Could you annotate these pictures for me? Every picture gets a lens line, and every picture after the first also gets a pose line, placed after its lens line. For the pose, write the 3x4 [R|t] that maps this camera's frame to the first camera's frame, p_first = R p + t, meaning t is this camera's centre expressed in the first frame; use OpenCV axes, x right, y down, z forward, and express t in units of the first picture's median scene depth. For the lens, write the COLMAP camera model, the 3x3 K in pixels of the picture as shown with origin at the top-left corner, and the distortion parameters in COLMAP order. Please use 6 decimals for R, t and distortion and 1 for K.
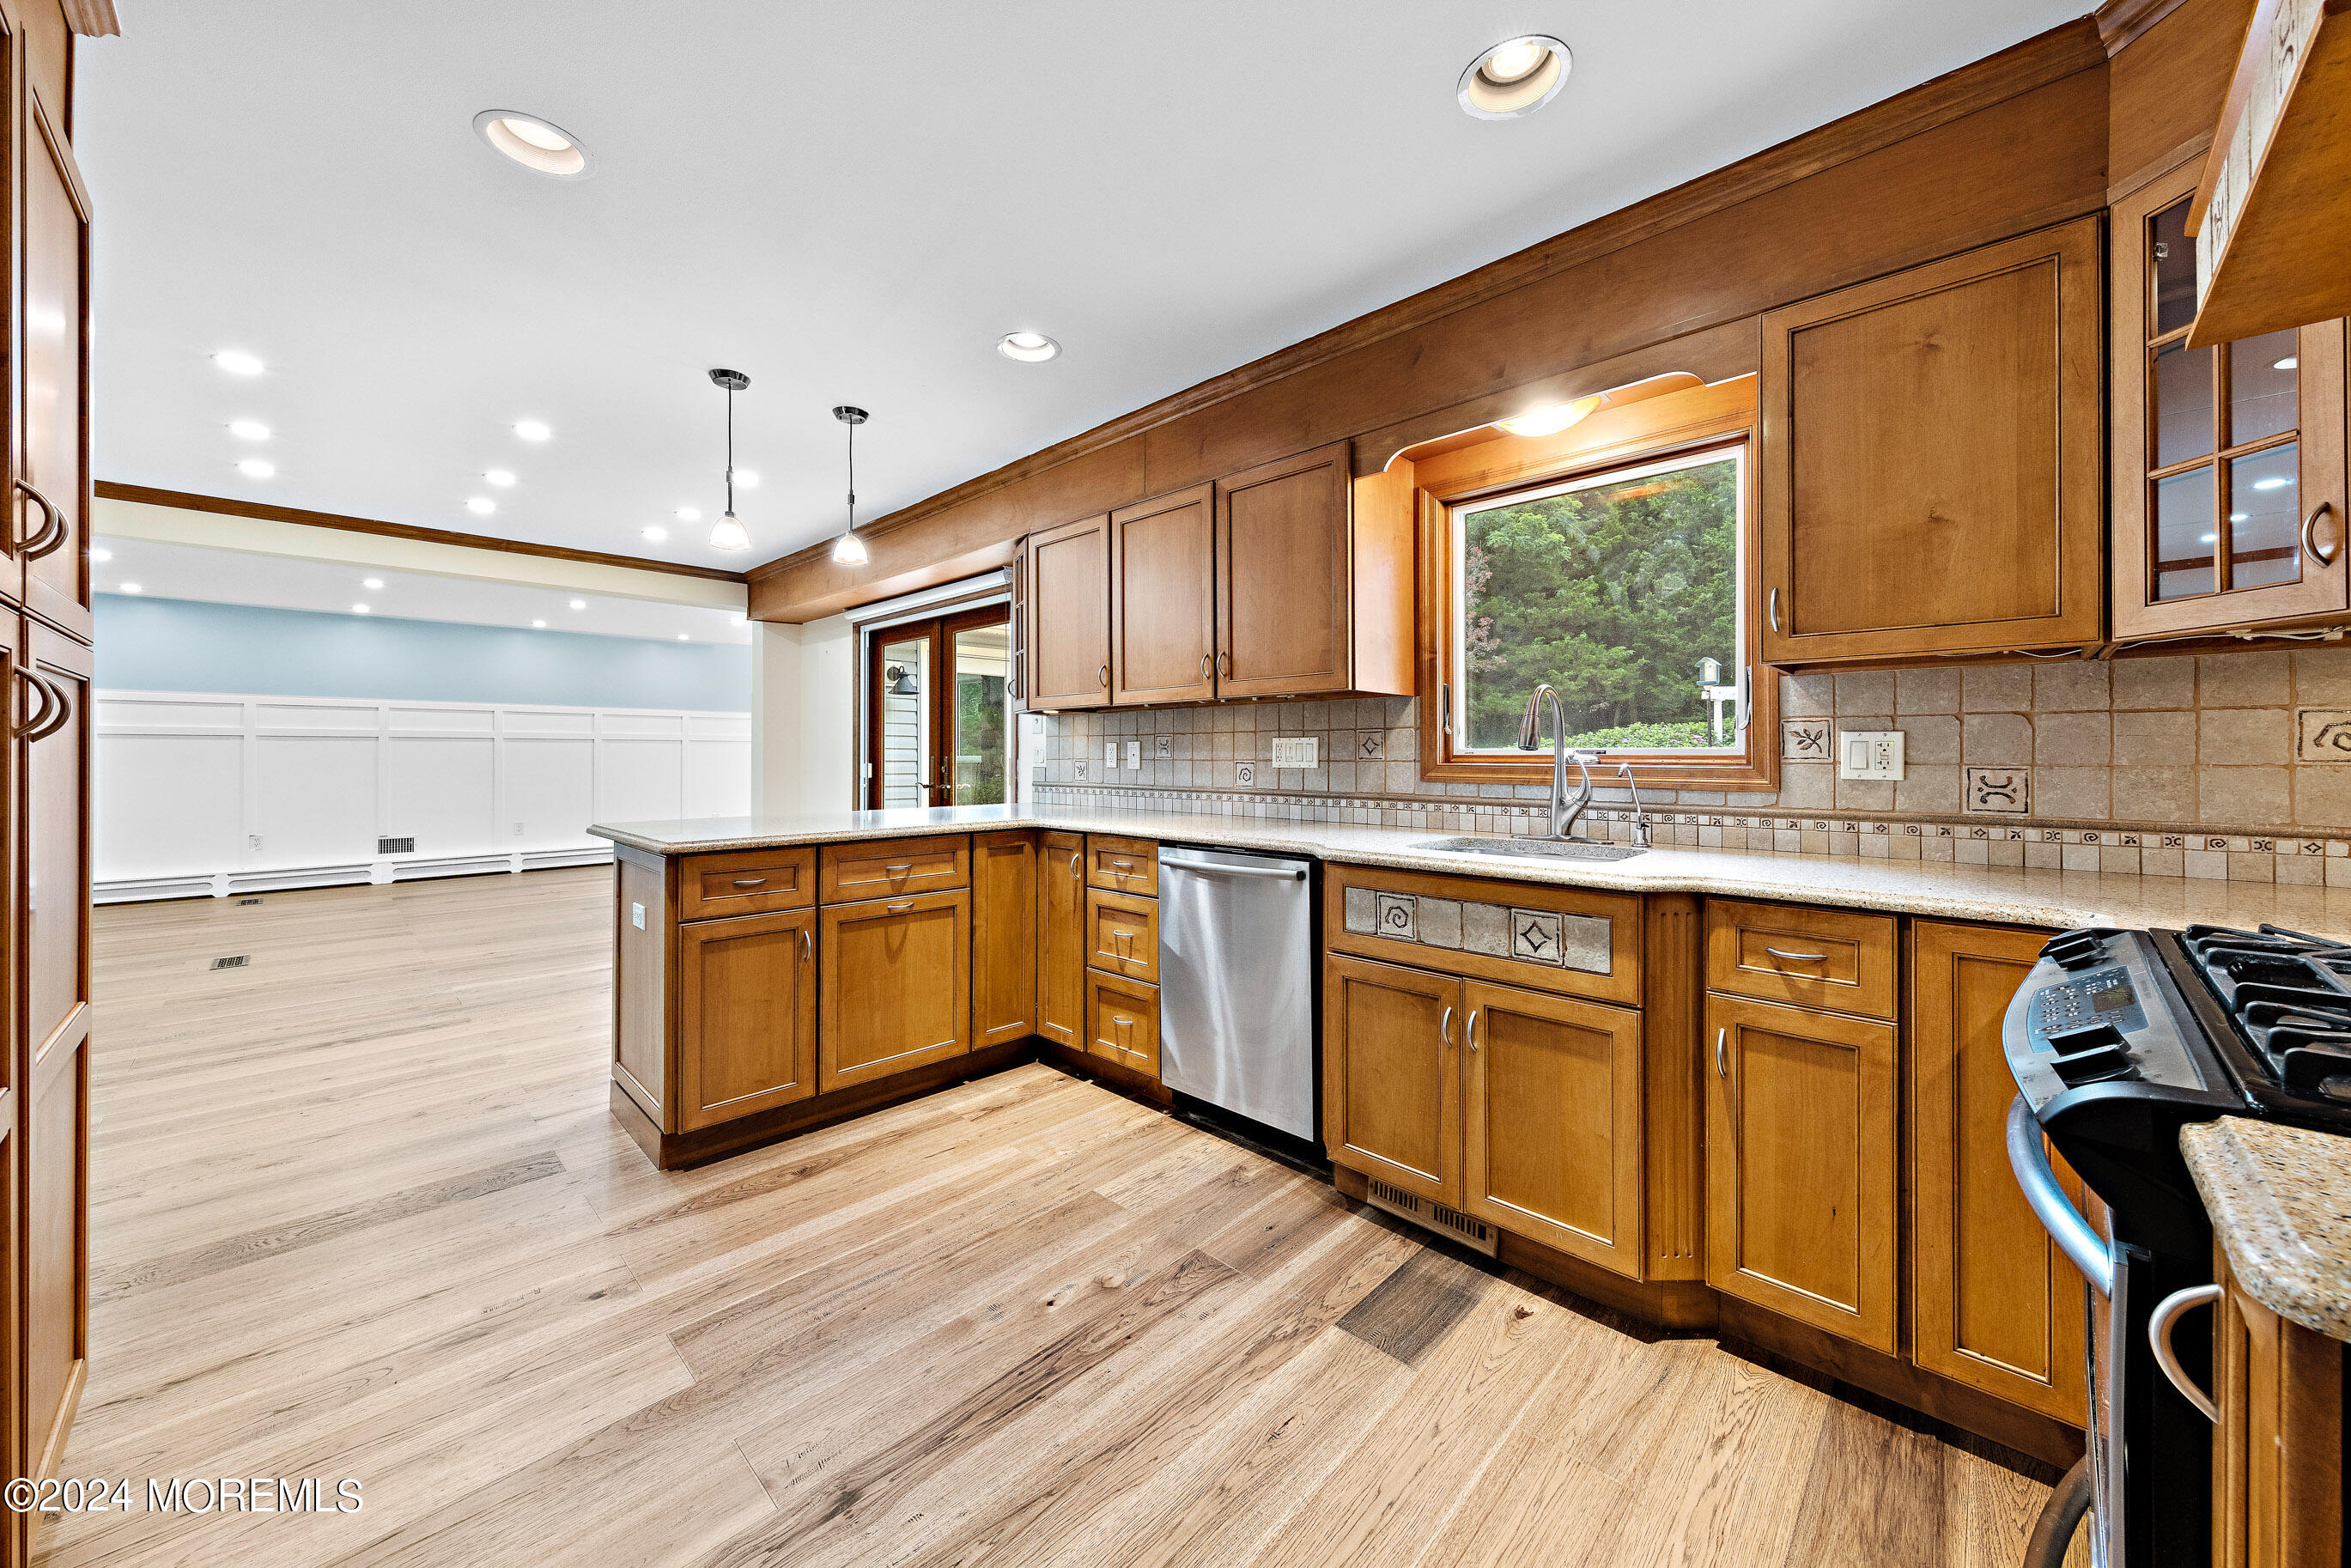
lens RADIAL K [[864.4, 0, 1202.7], [0, 864.4, 757.3], [0, 0, 1]] dist [-0.000668, -0.000054]
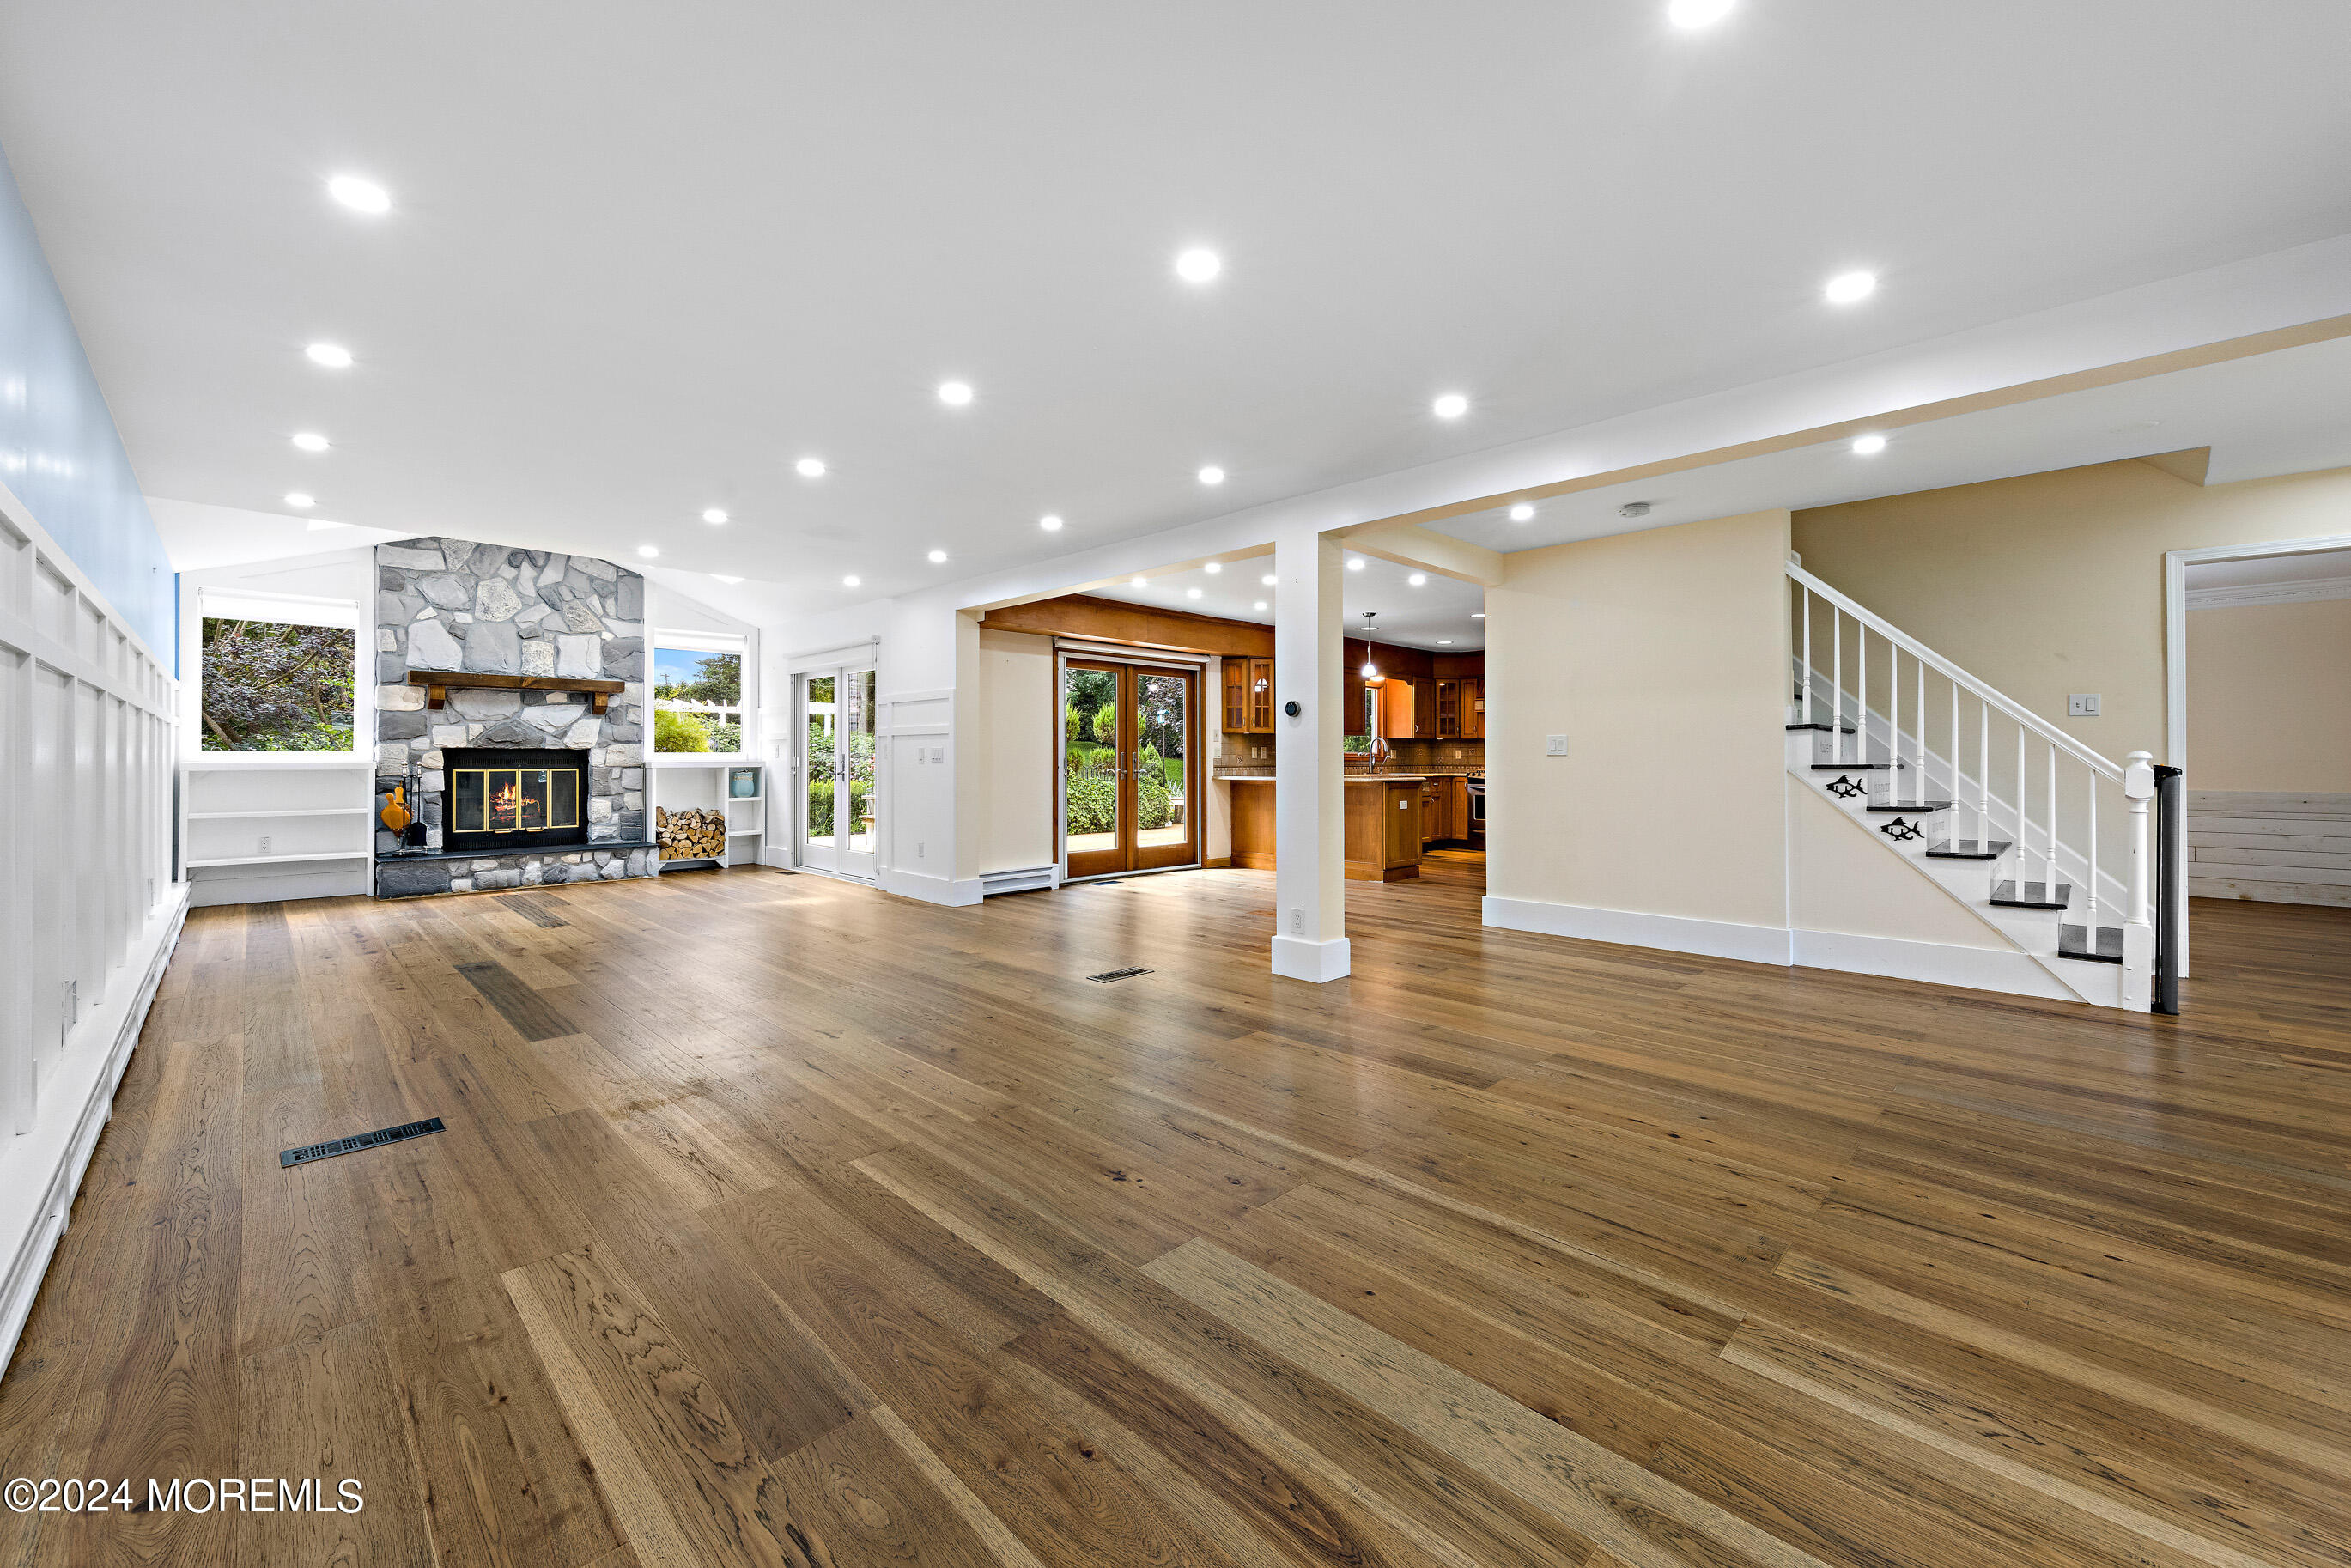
lens RADIAL K [[930.4, 0, 1172.1], [0, 930.4, 770.0], [0, 0, 1]] dist [-0.002168, -0.000112]
pose [[0.027712, -0.006274, 0.999596, -3.394927], [0.005079, 0.999968, 0.006135, 0.034567], [-0.999603, 0.004907, 0.027743, 1.489759]]
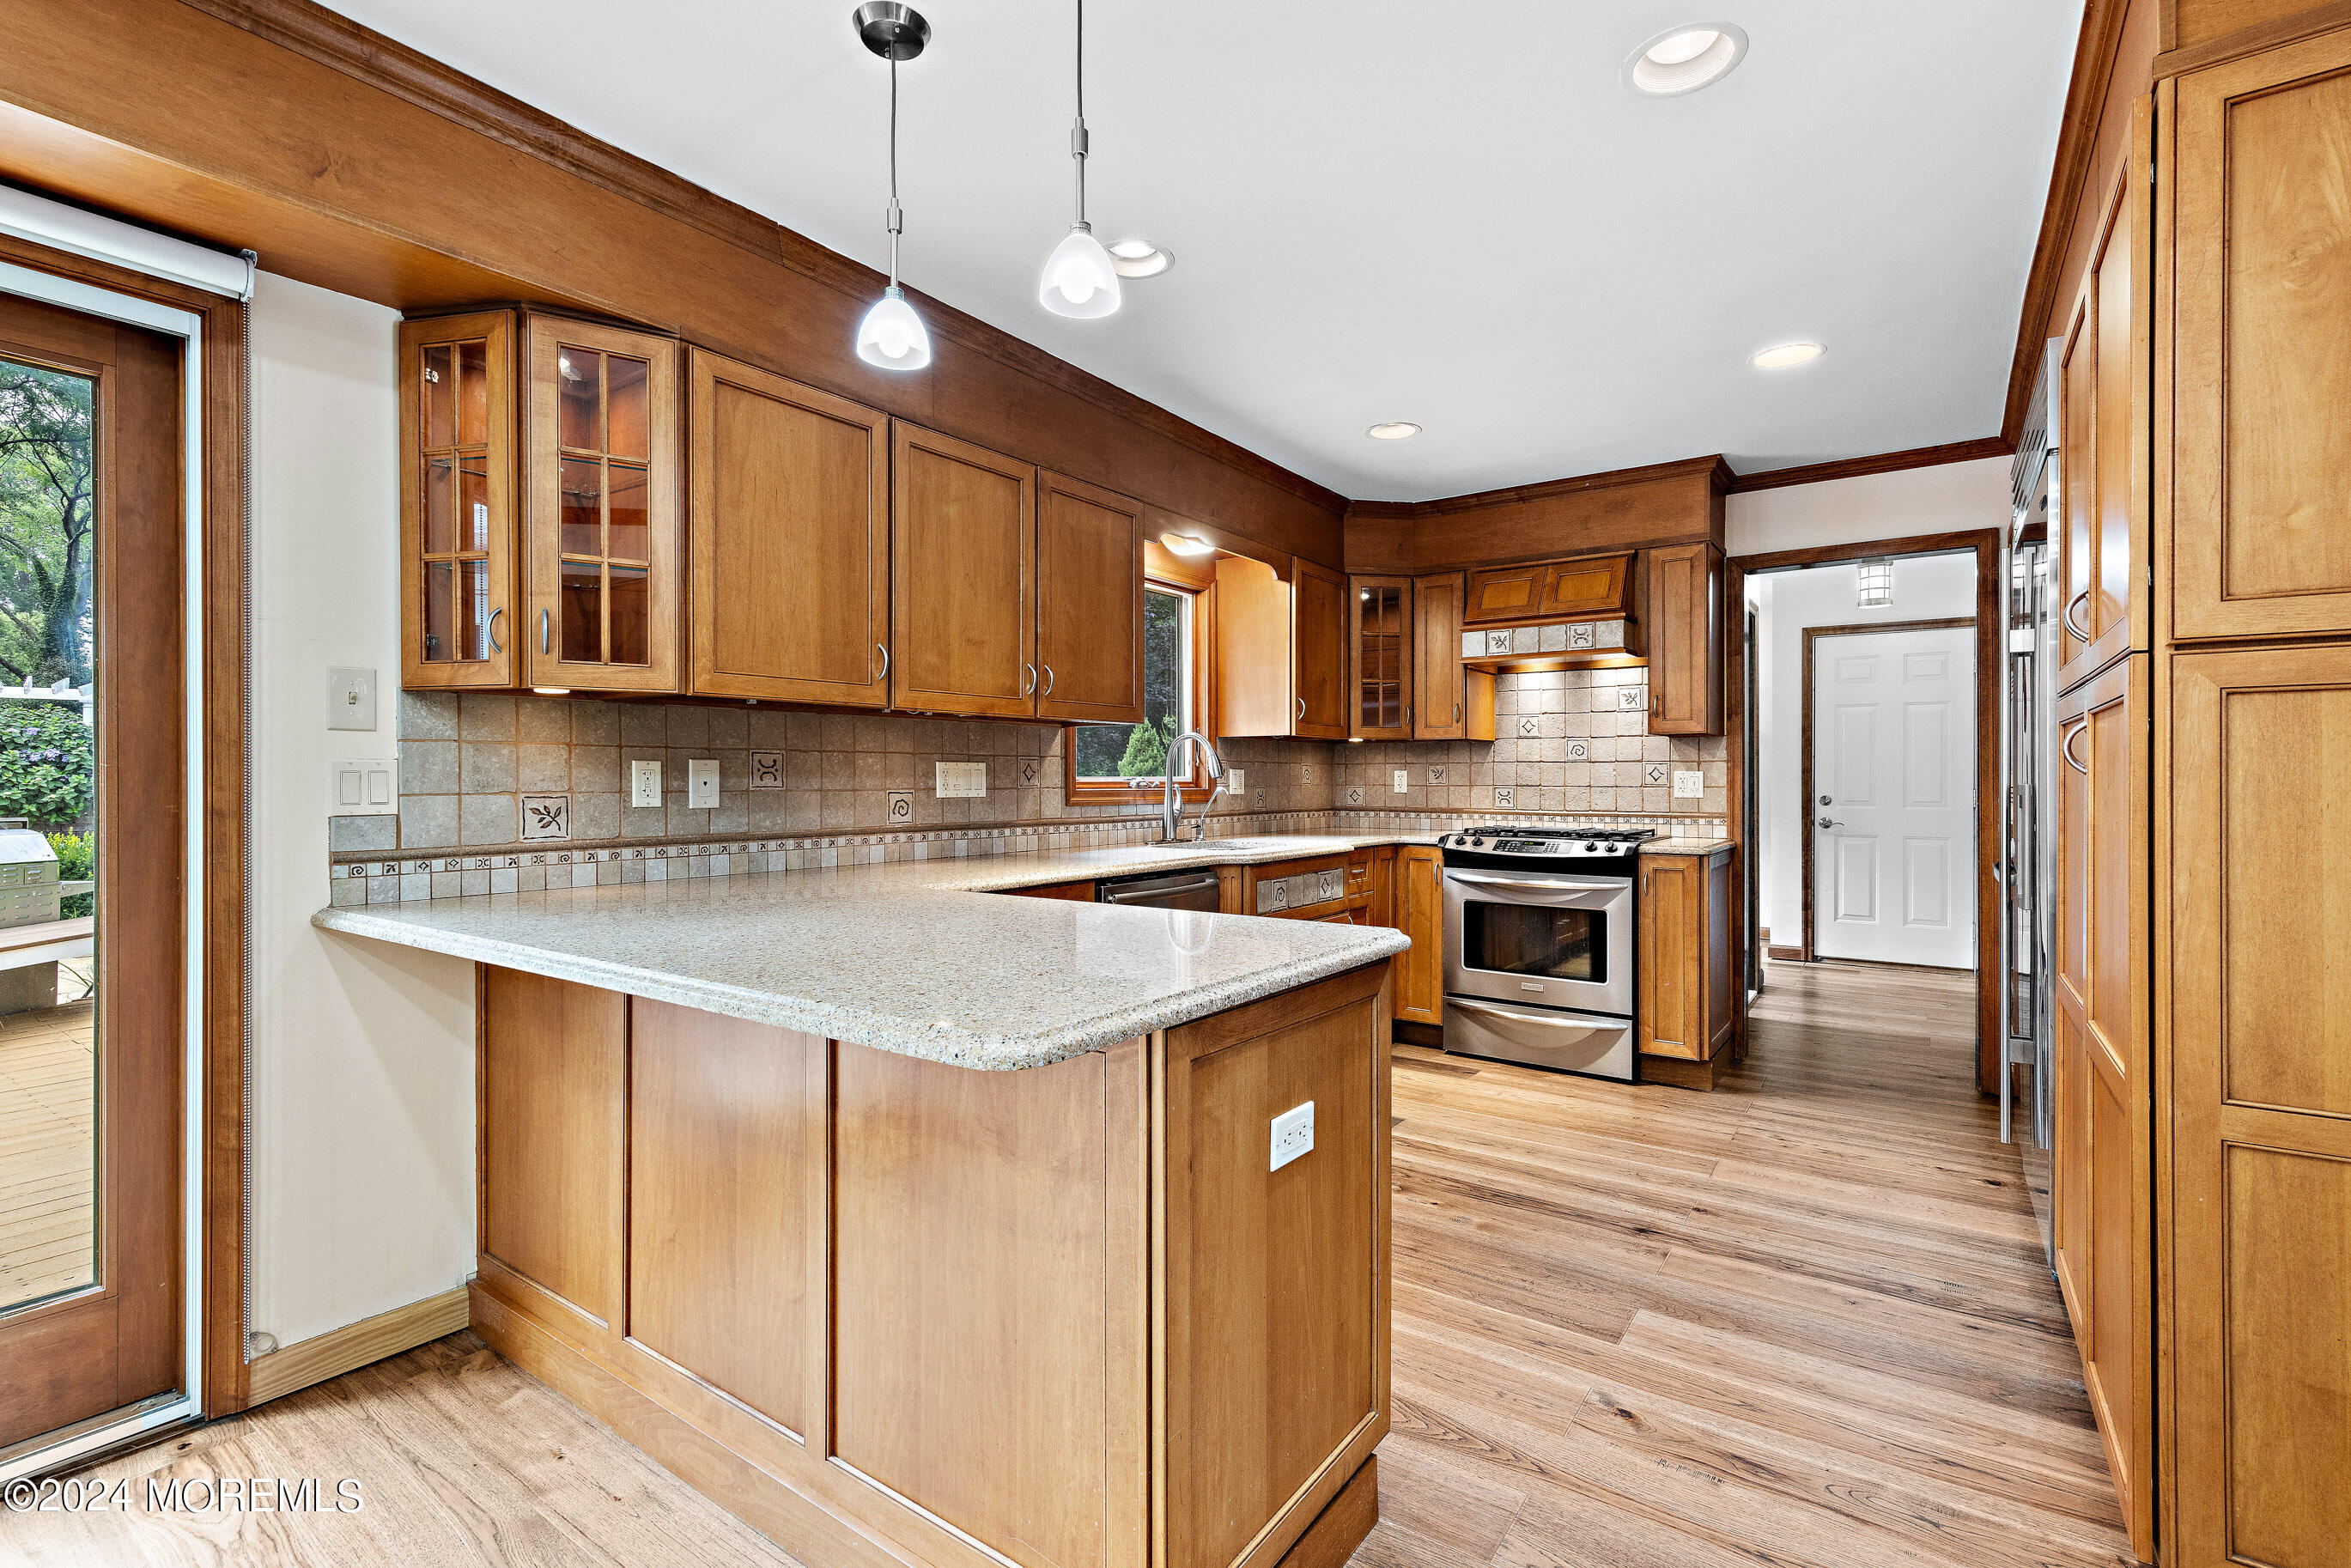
lens RADIAL K [[1064.6, 0, 1182.6], [0, 1064.6, 777.3], [0, 0, 1]] dist [0.004825, -0.000100]
pose [[-0.148417, 0.003777, 0.988918, -1.052905], [0.006617, 0.999974, -0.002827, -0.003749], [-0.988903, 0.006124, -0.148439, 0.991768]]
